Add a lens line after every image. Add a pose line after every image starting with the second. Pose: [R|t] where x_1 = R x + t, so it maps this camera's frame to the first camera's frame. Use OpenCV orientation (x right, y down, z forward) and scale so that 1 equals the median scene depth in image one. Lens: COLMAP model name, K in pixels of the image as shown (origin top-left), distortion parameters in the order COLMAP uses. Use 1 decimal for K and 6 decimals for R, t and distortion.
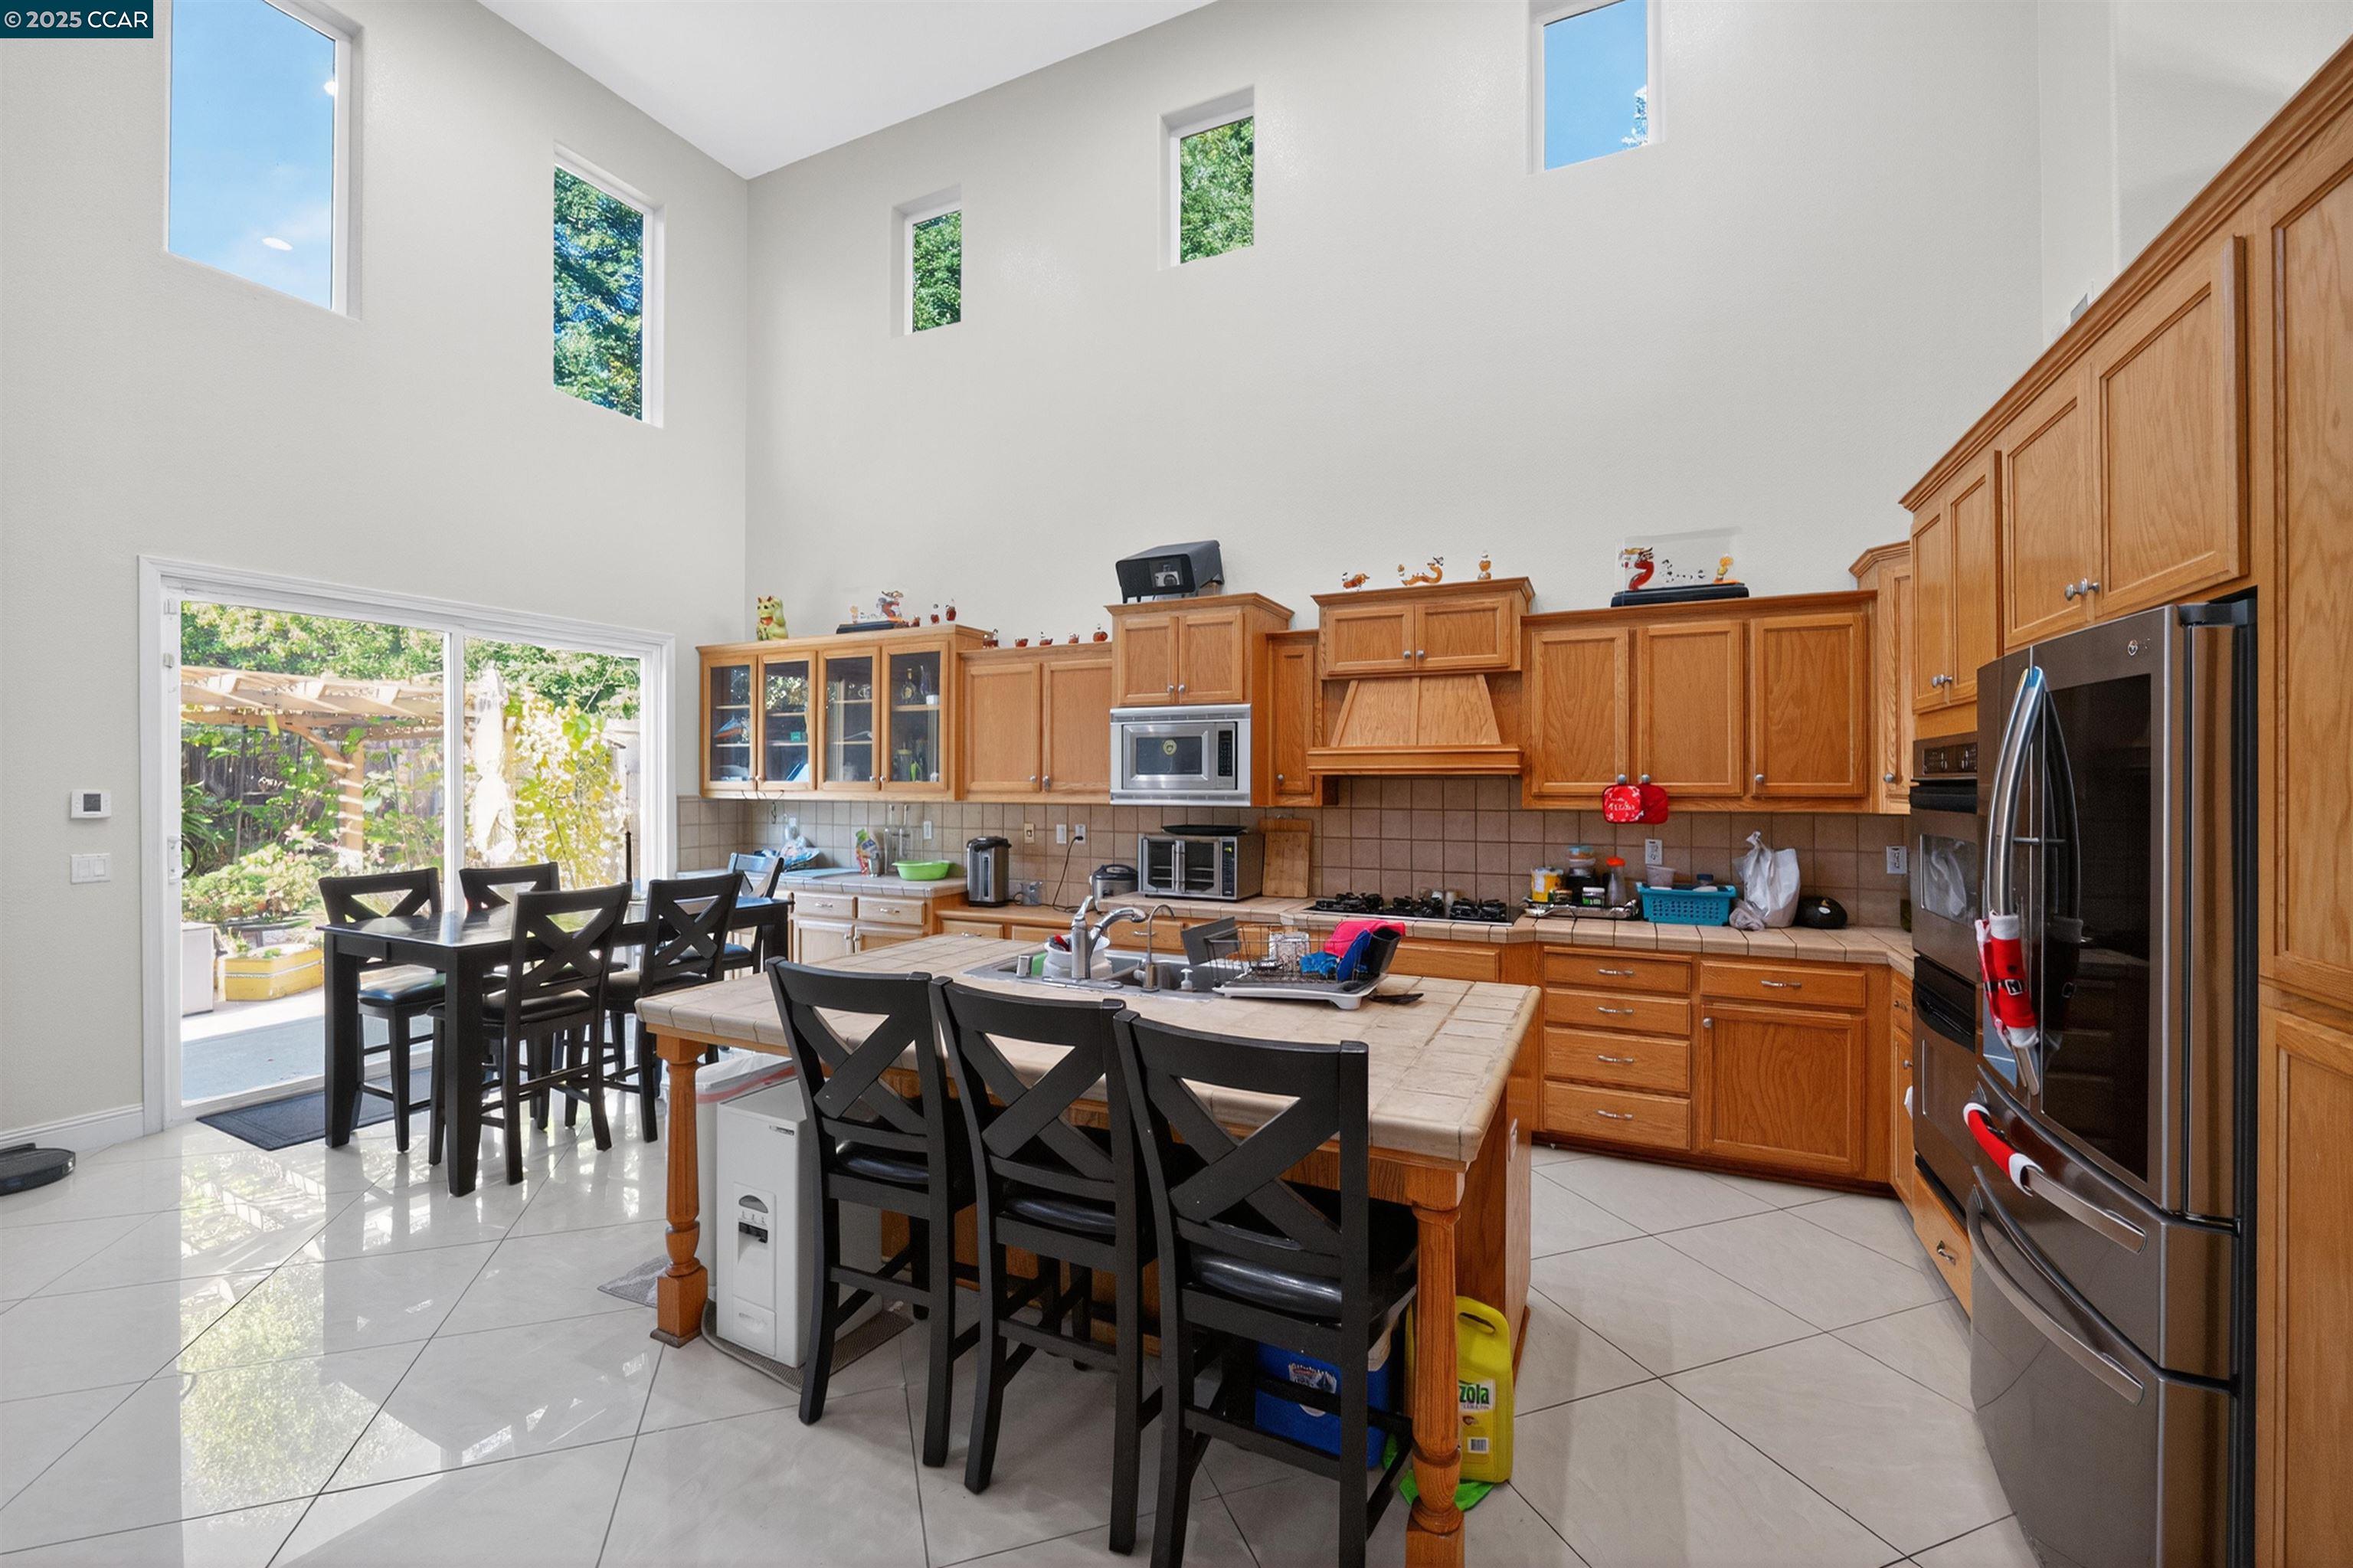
lens RADIAL K [[956.8, 0, 1172.9], [0, 956.8, 777.2], [0, 0, 1]] dist [-0.014751, -0.000787]
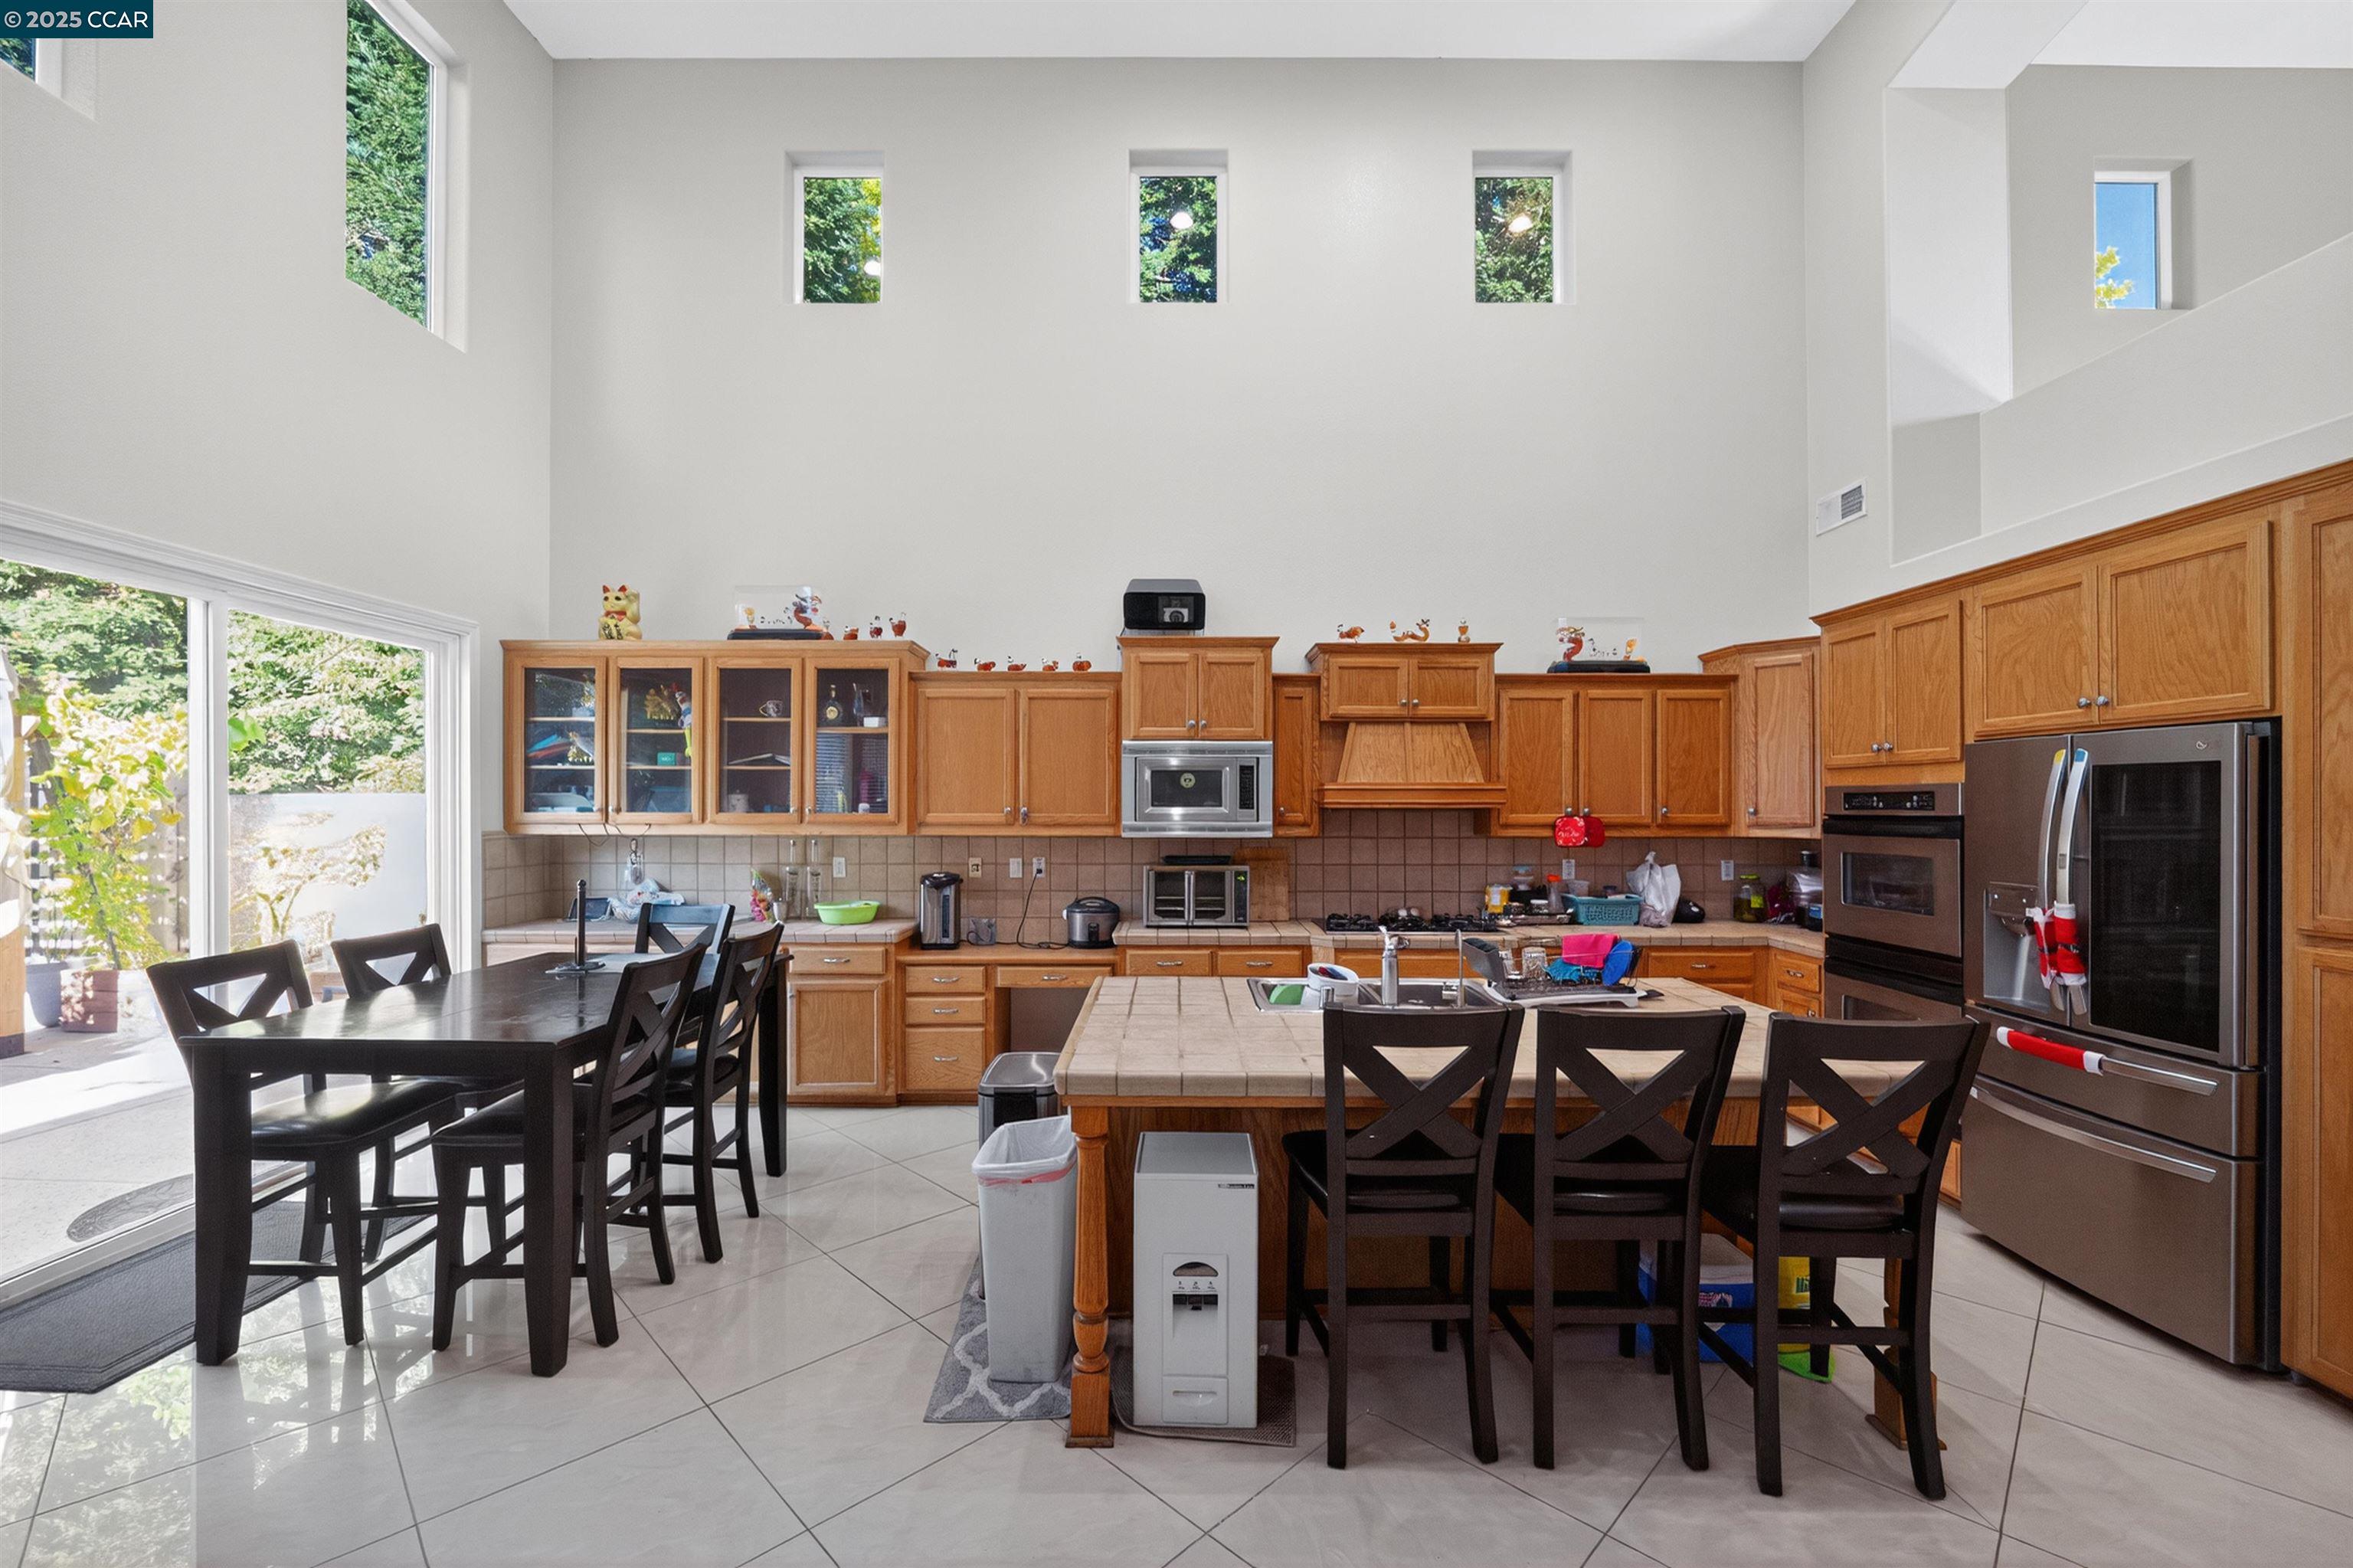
lens RADIAL K [[956.8, 0, 1174.9], [0, 956.8, 801.7], [0, 0, 1]] dist [-0.014751, -0.000787]
pose [[0.902463, 0.002232, 0.430761, -0.474610], [-0.002932, 0.999995, 0.000962, -0.009708], [-0.430757, -0.002131, 0.902466, 0.085178]]
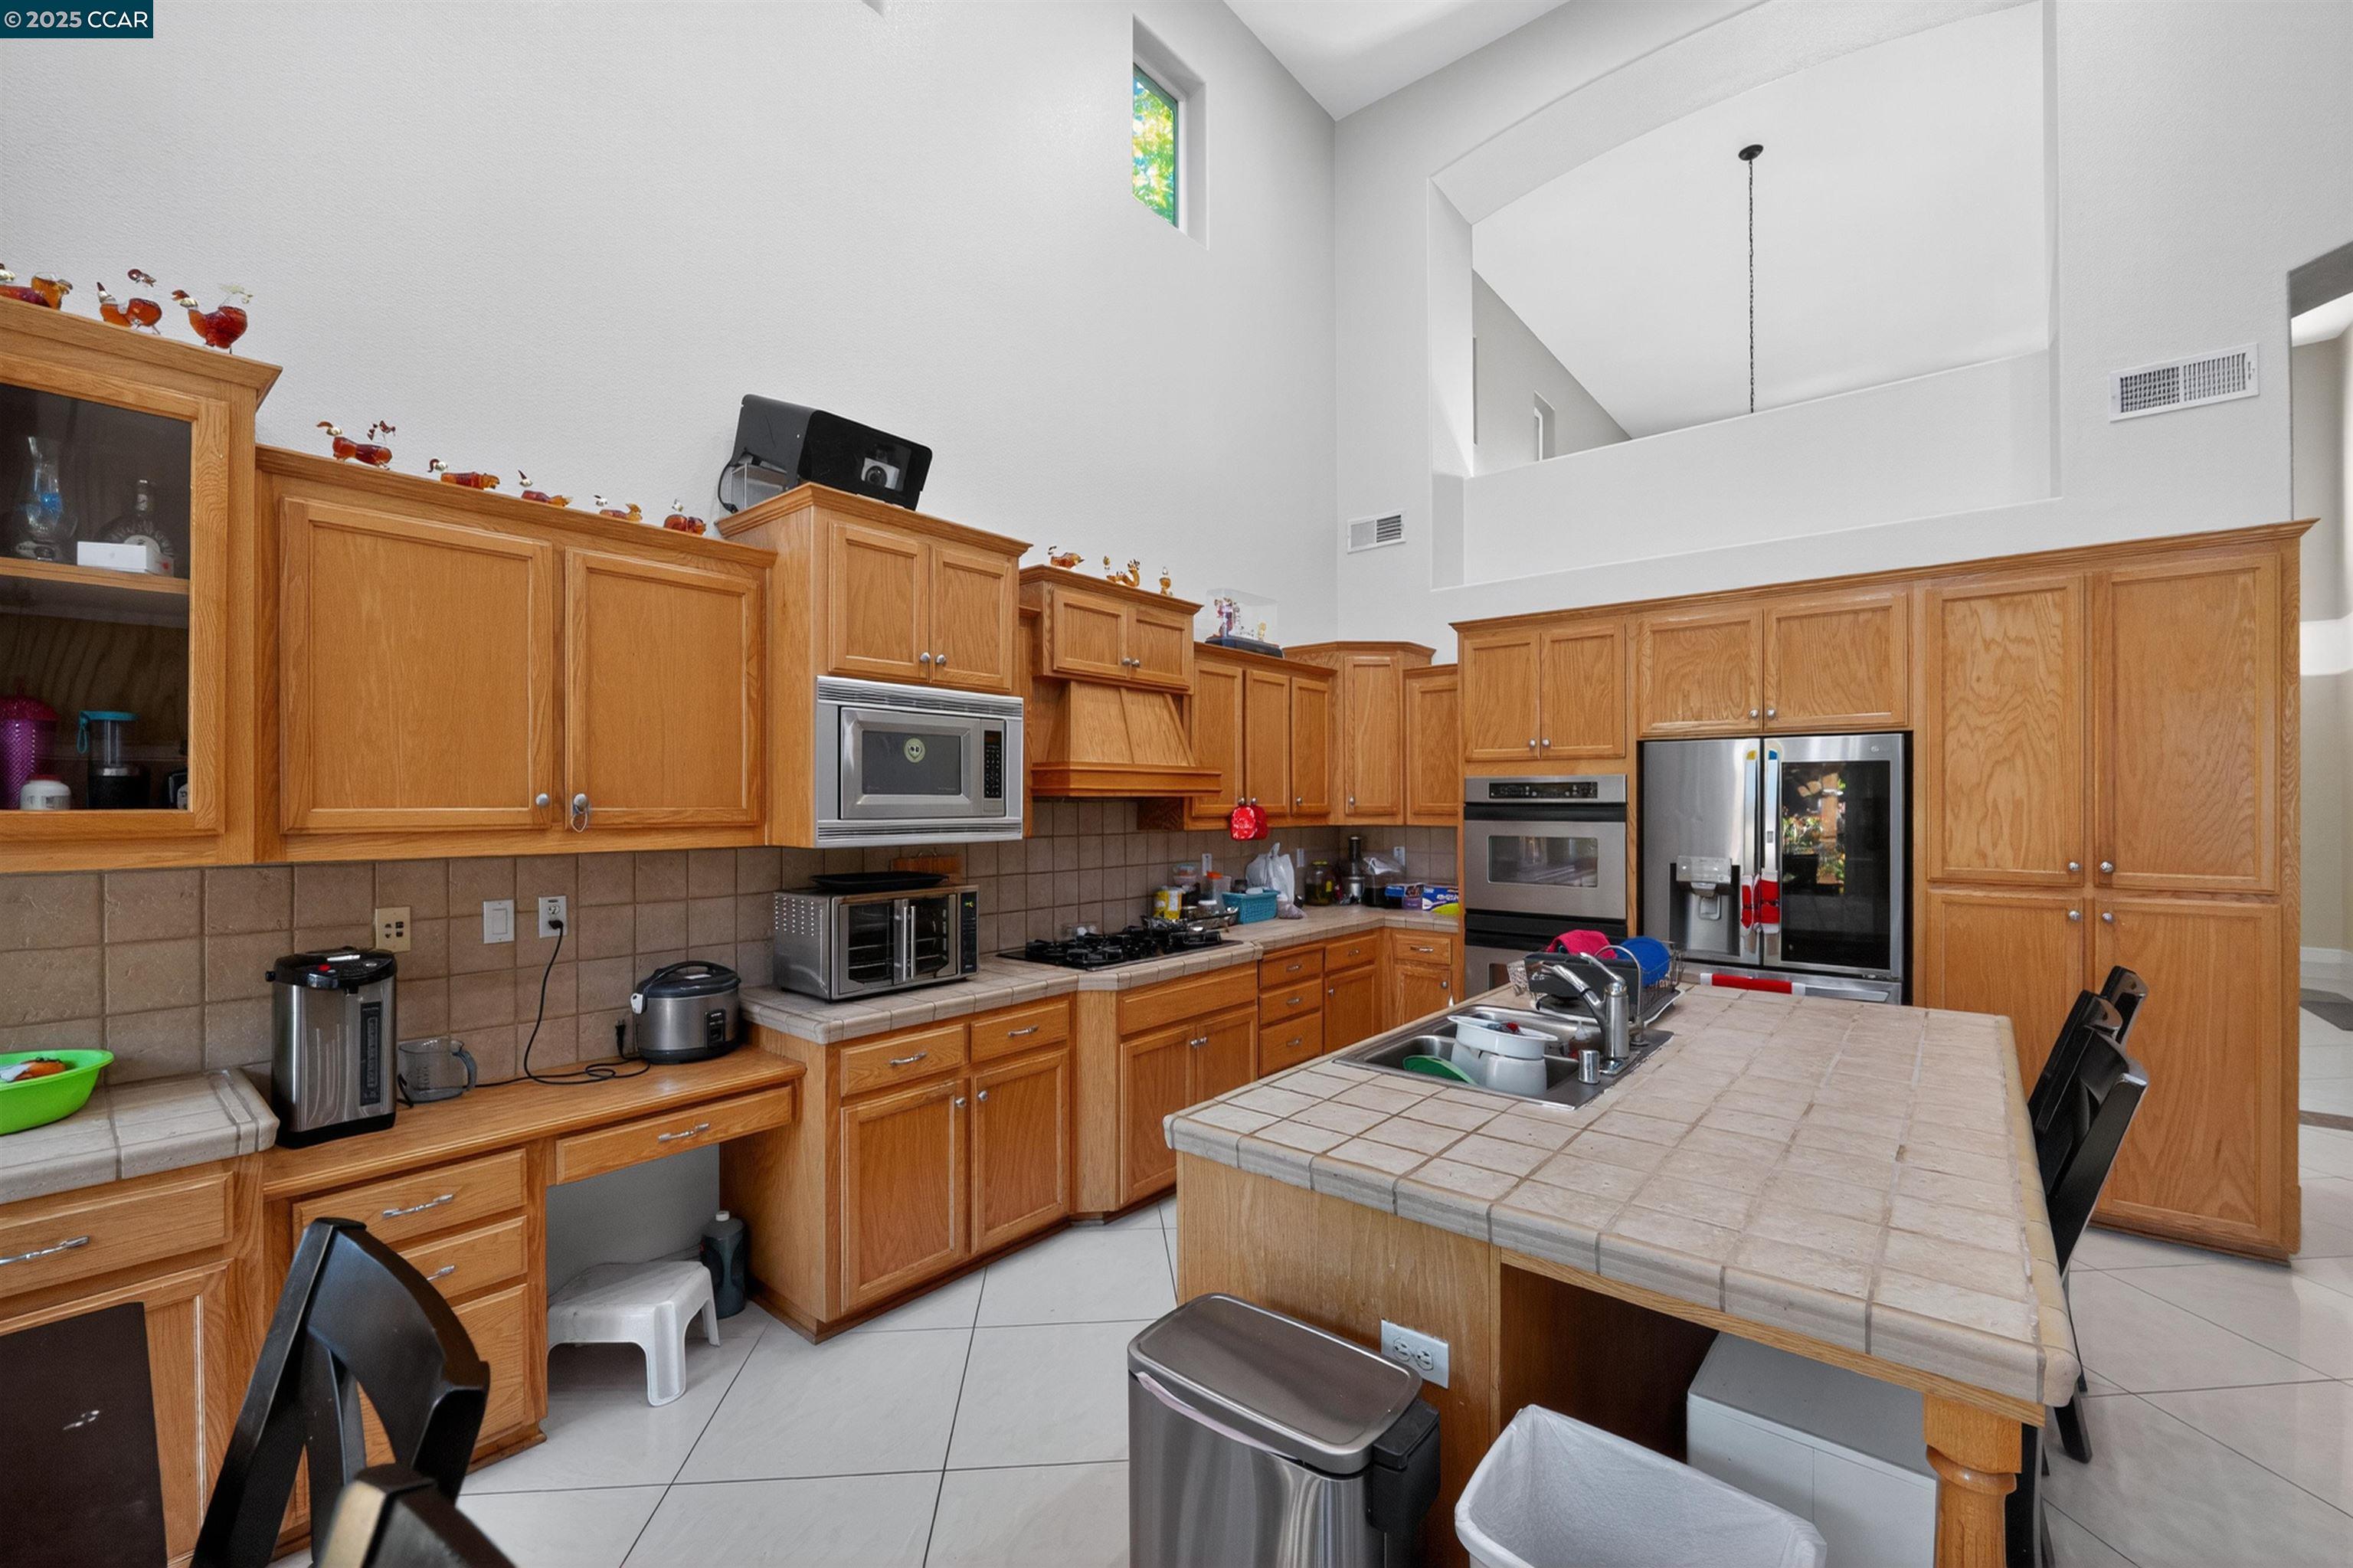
lens RADIAL K [[956.8, 0, 1167.3], [0, 956.8, 799.0], [0, 0, 1]] dist [-0.014751, -0.000787]
pose [[0.248494, 0.001212, 0.968633, -0.585270], [-0.004678, 0.999989, -0.000051, -0.000248], [-0.968622, -0.004519, 0.248497, 0.714880]]
